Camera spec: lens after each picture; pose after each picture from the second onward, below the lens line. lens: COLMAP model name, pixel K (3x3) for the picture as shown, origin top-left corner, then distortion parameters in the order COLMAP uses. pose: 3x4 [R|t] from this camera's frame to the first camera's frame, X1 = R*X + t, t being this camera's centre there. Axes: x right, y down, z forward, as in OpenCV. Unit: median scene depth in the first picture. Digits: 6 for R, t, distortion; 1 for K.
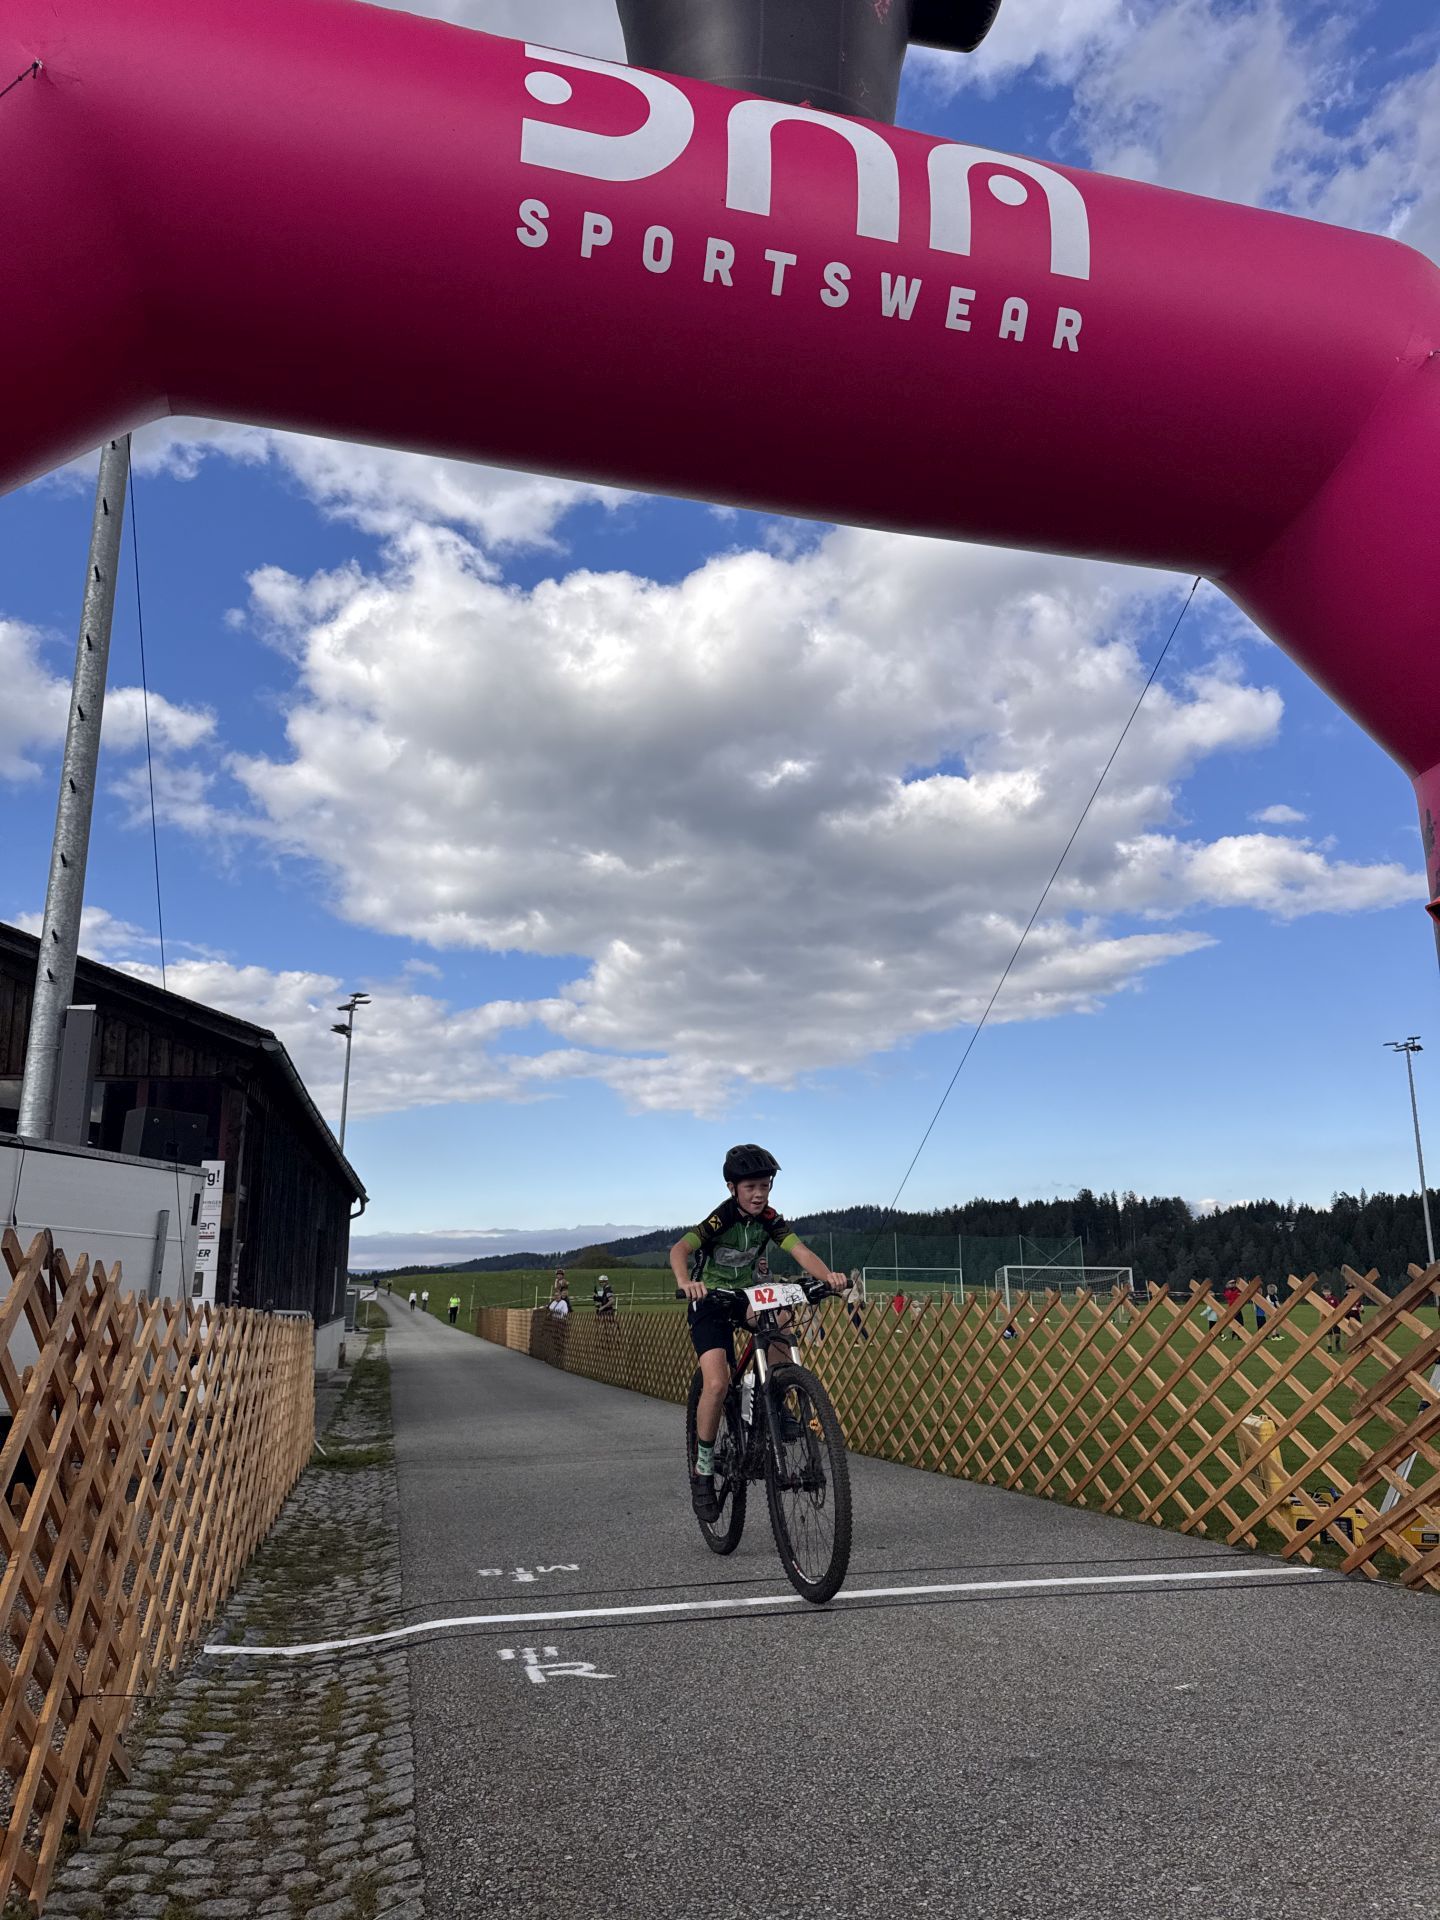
lens RADIAL K [[1358.2, 0, 742.4], [0, 1358.2, 952.0], [0, 0, 1]] dist [0.058252, -0.046544]
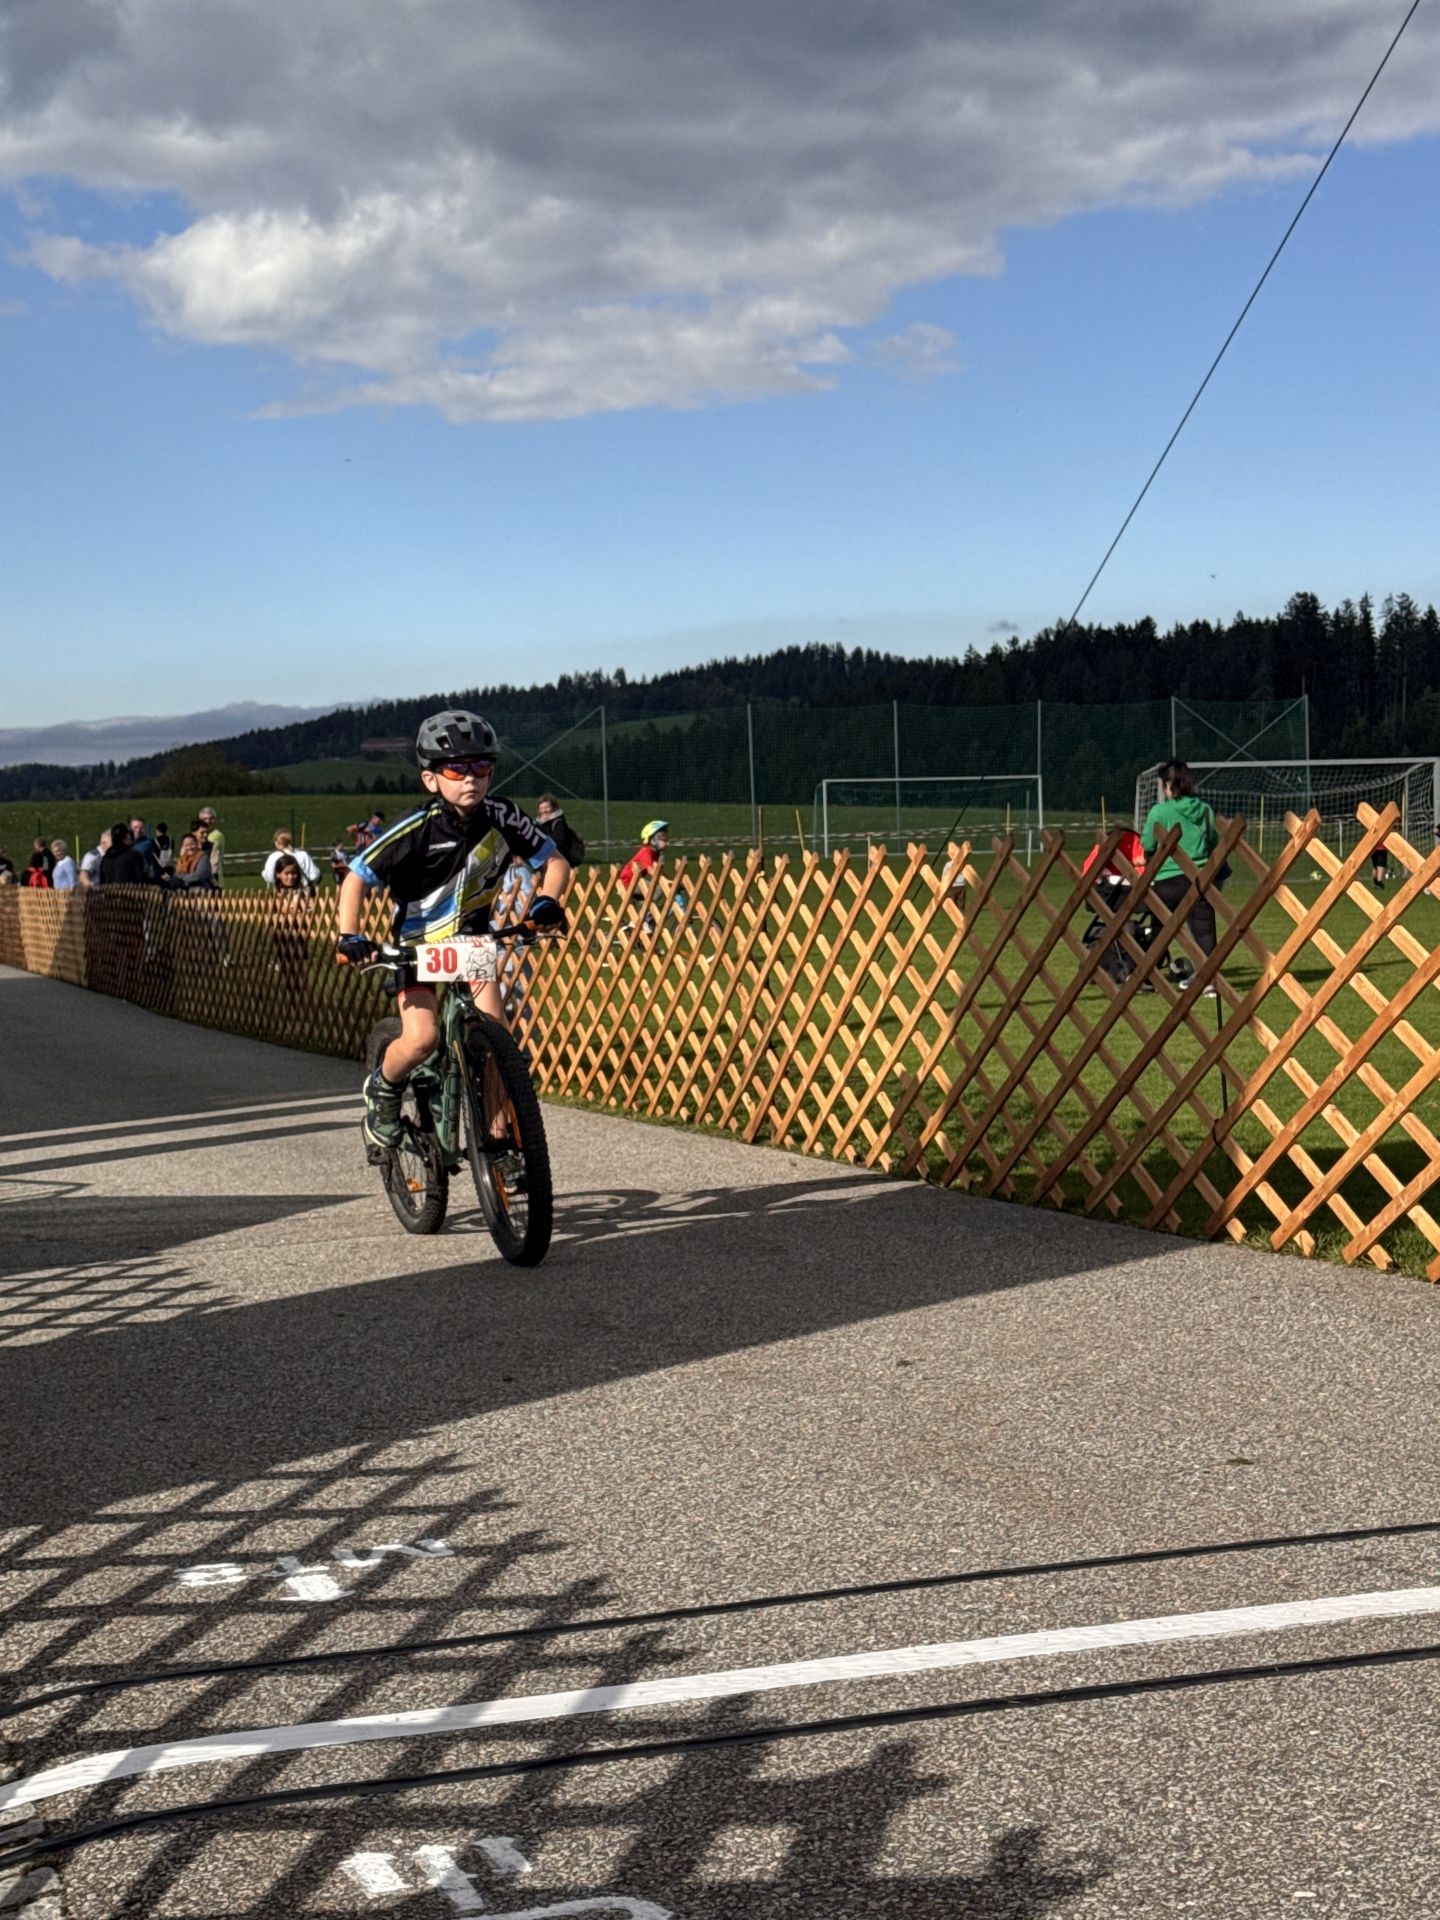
lens RADIAL K [[3125.7, 0, 780.2], [0, 3125.7, 991.7], [0, 0, 1]] dist [0.119249, 0.000000]
pose [[0.996674, -0.027775, 0.076615, -0.089381], [0.004356, 0.956939, 0.290255, 0.059808], [-0.081378, -0.288956, 0.953877, 0.228920]]
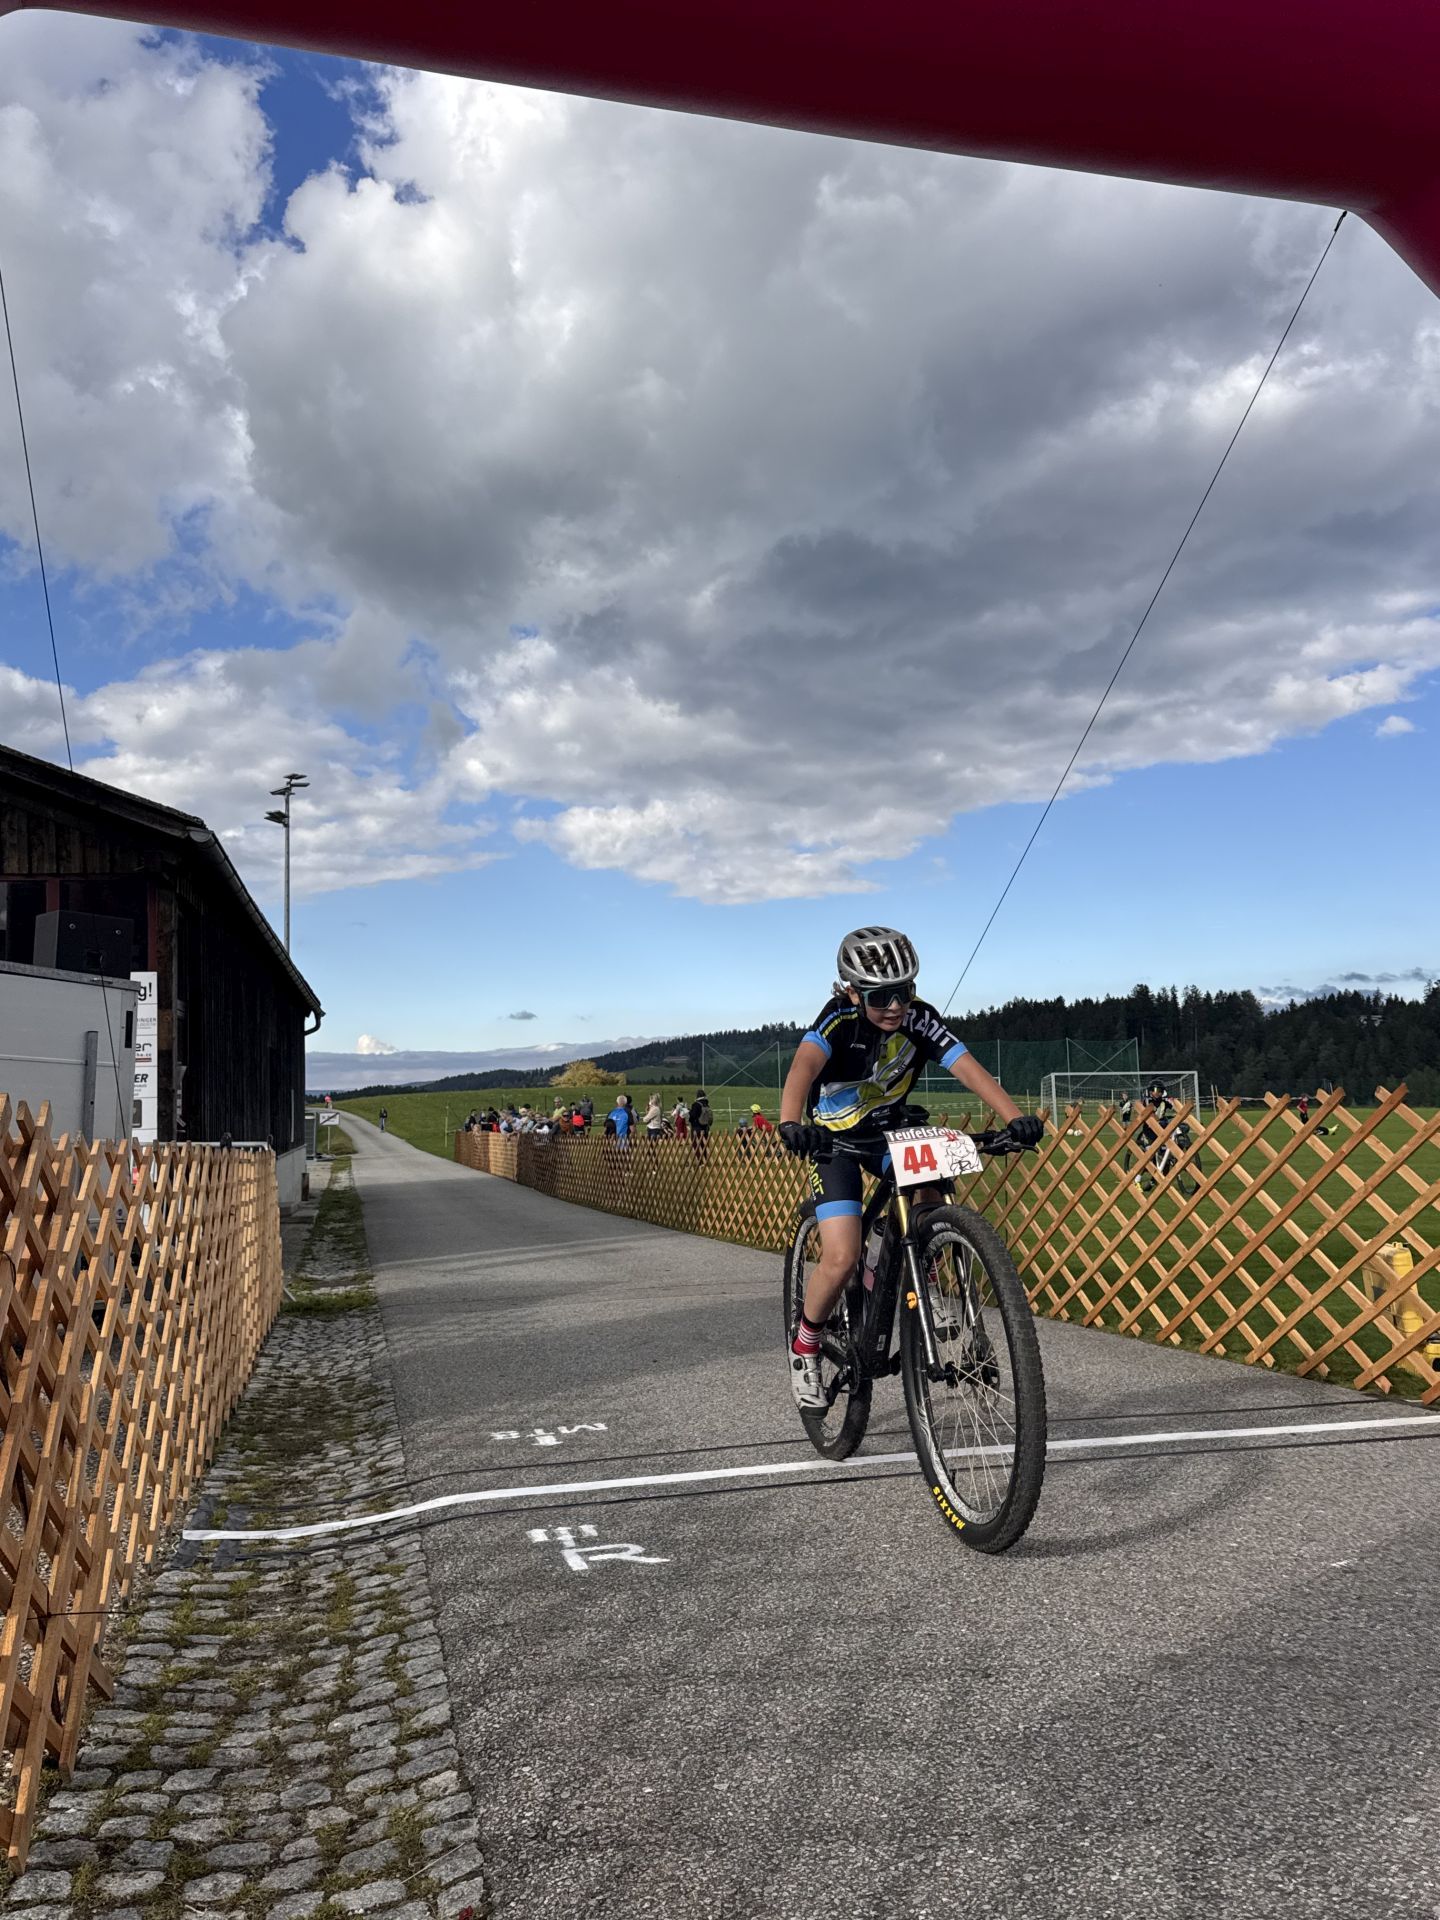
lens RADIAL K [[1578.9, 0, 745.3], [0, 1578.9, 942.6], [0, 0, 1]] dist [0.088308, -0.096813]
pose [[0.999798, -0.020051, -0.001288, -0.023503], [0.020033, 0.989876, 0.140511, 0.004933], [-0.001543, -0.140509, 0.990078, 0.046167]]
